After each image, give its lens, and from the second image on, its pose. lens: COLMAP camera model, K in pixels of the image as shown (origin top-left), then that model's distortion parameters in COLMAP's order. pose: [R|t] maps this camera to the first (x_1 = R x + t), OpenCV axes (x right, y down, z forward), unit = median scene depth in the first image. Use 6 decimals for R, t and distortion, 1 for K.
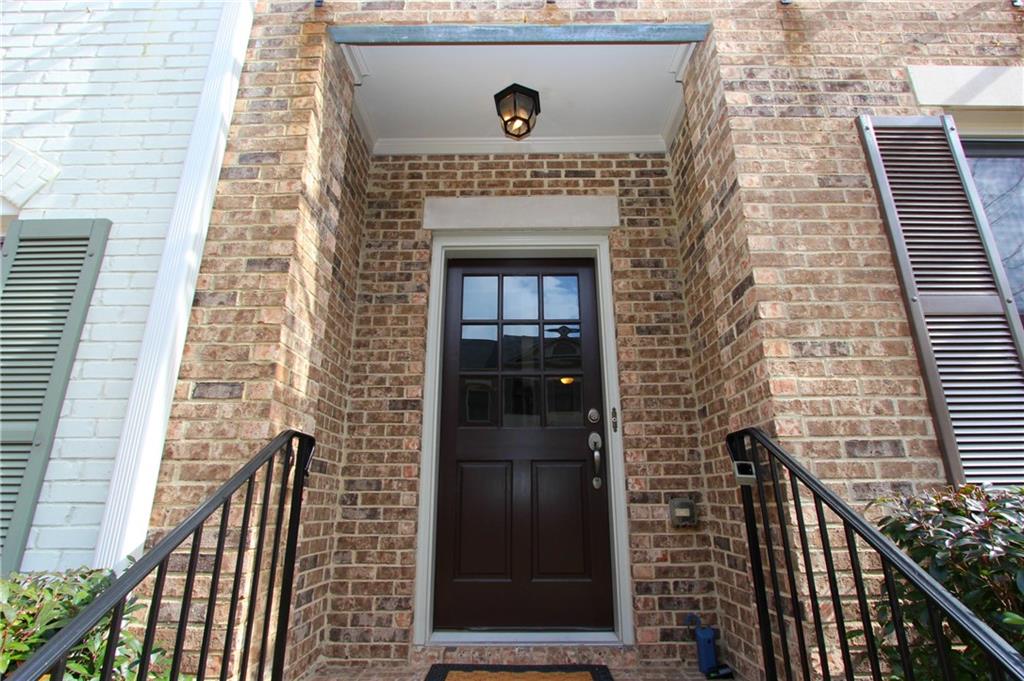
lens RADIAL K [[472.8, 0, 515.1], [0, 472.8, 345.5], [0, 0, 1]] dist [-0.025181, 0.006797]
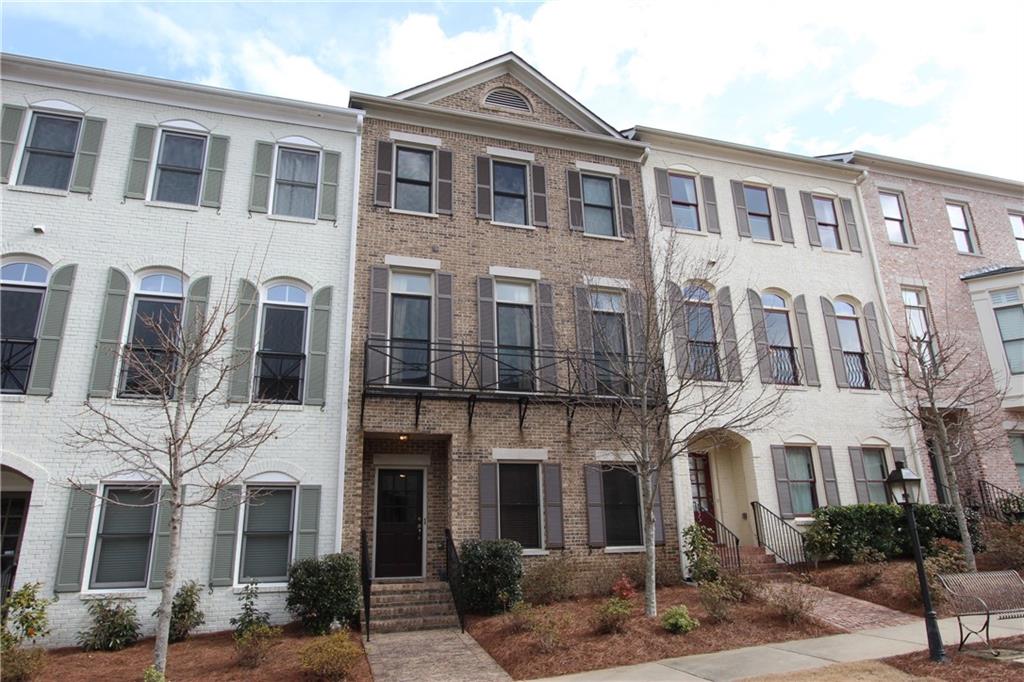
lens RADIAL K [[671.5, 0, 512.0], [0, 671.5, 341.0], [0, 0, 1]] dist [-0.004229, -0.000395]
pose [[0.949722, 0.070166, 0.305131, -0.921665], [-0.069946, 0.997483, -0.011669, -1.346069], [-0.305181, -0.010260, 0.952239, -4.575686]]
